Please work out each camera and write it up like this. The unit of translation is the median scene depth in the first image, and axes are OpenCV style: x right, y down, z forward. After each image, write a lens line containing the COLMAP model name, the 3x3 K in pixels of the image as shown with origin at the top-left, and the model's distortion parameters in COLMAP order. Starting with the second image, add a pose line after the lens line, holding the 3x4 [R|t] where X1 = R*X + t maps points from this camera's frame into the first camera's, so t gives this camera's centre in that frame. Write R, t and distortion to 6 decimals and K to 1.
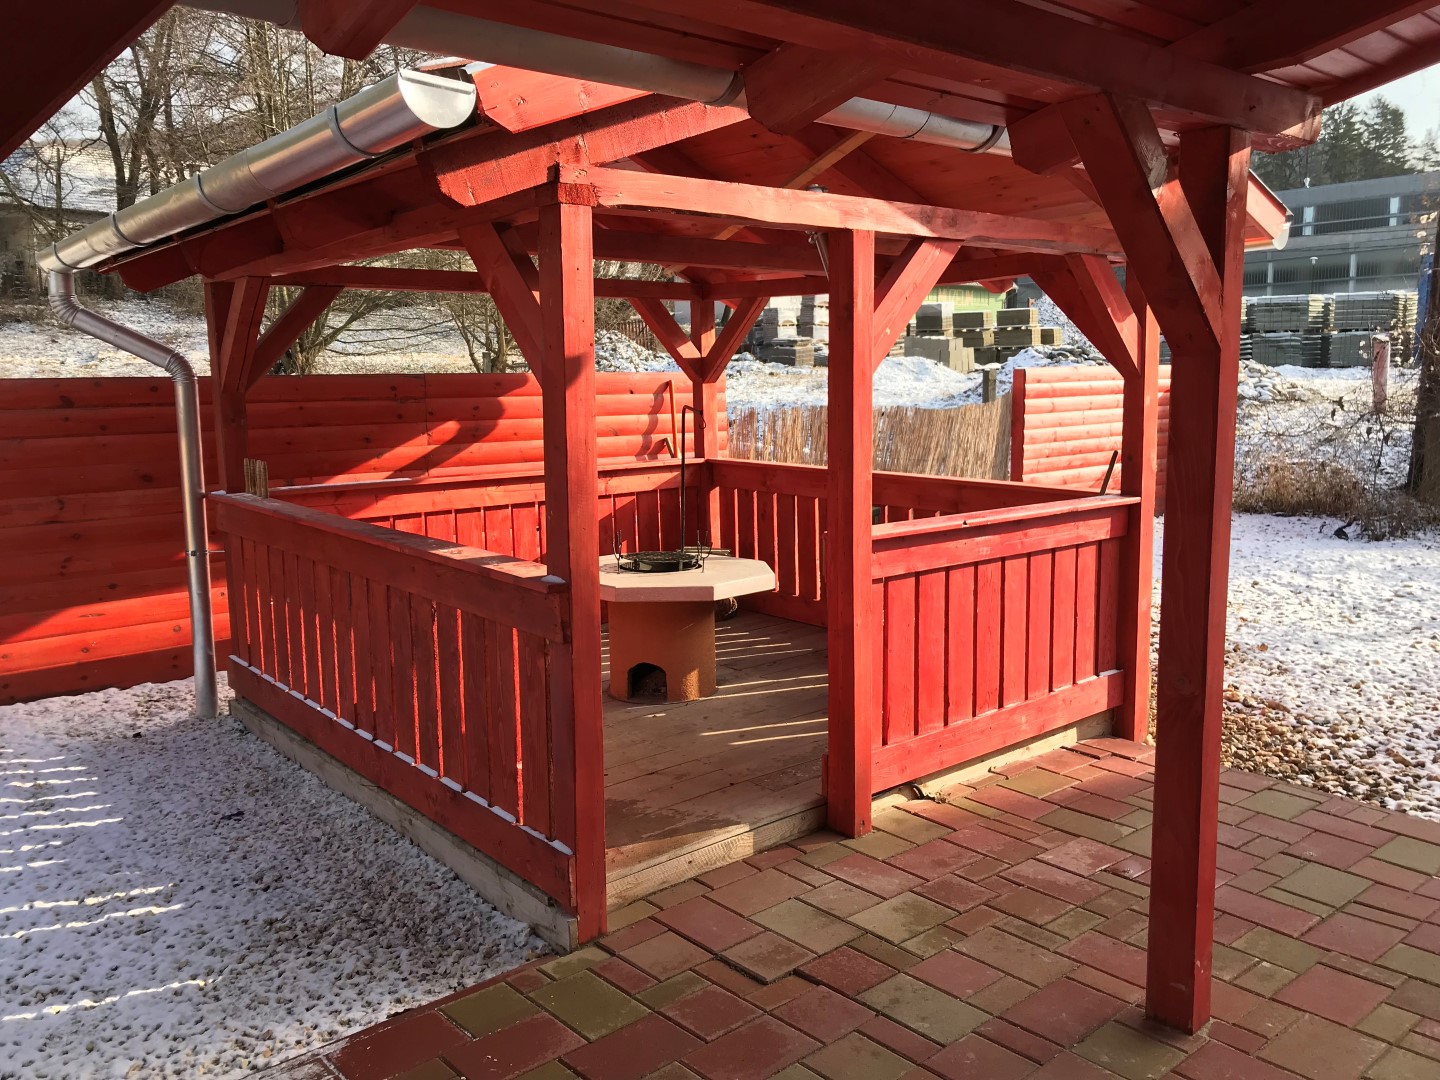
lens RADIAL K [[1189.6, 0, 720.0], [0, 1189.6, 540.0], [0, 0, 1]] dist [0.024475, -0.046802]
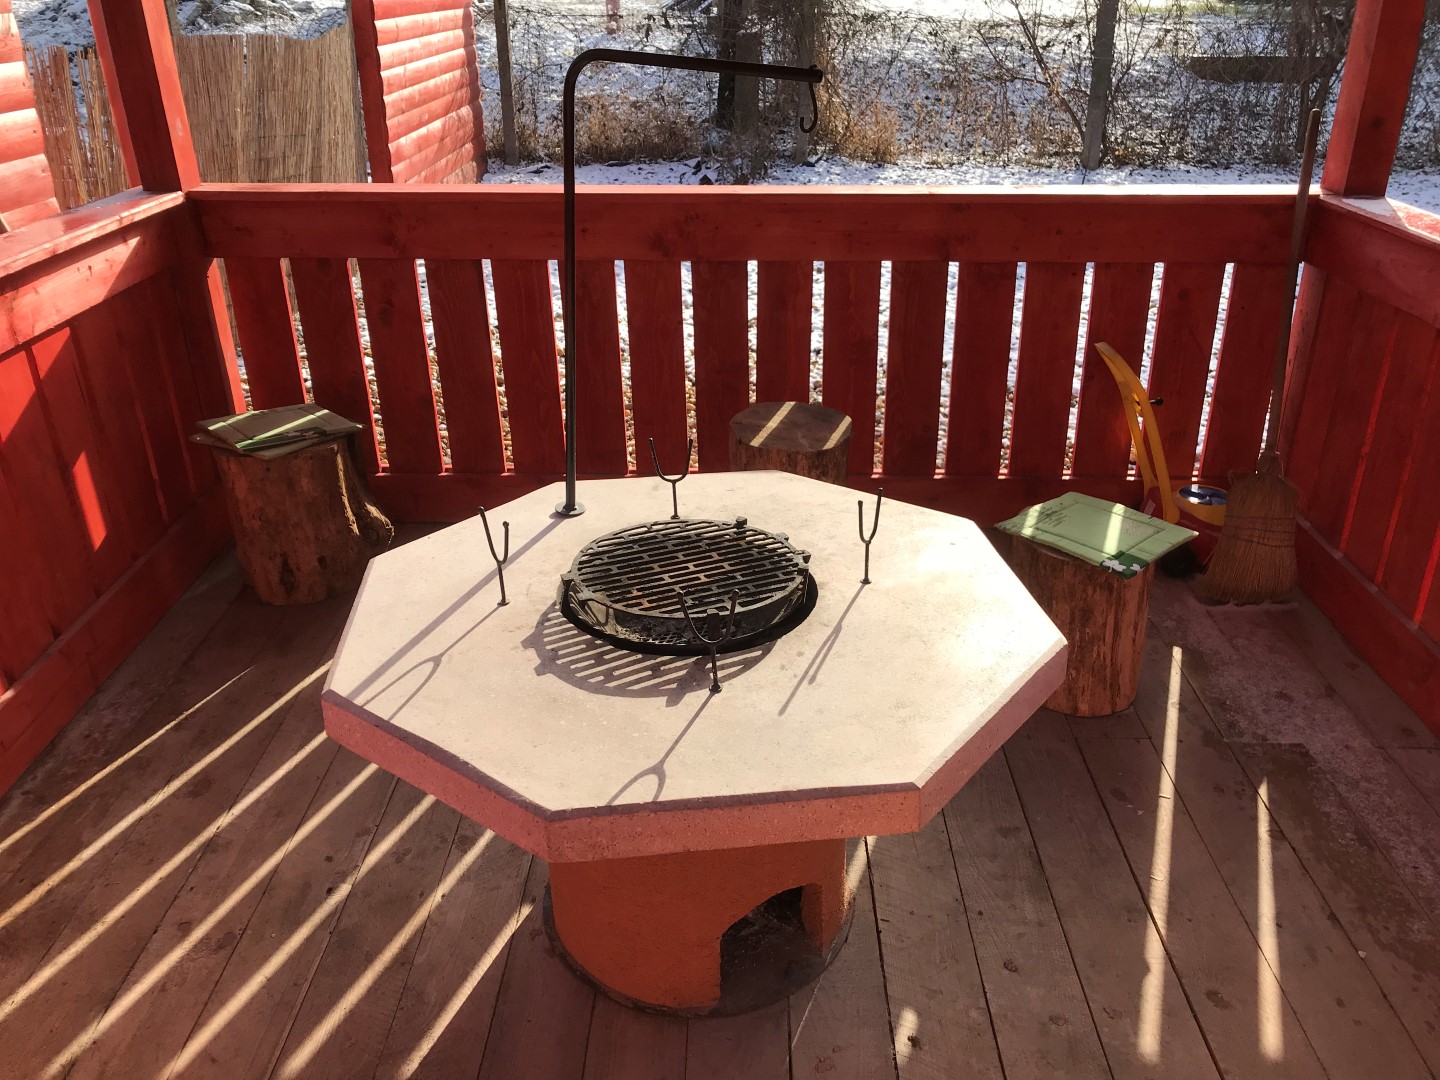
lens RADIAL K [[1189.6, 0, 720.0], [0, 1189.6, 540.0], [0, 0, 1]] dist [0.024475, -0.046802]
pose [[0.687954, -0.315071, 0.653797, -0.190784], [0.113653, 0.936506, 0.331721, -0.073023], [-0.716800, -0.153902, 0.680082, 0.589644]]
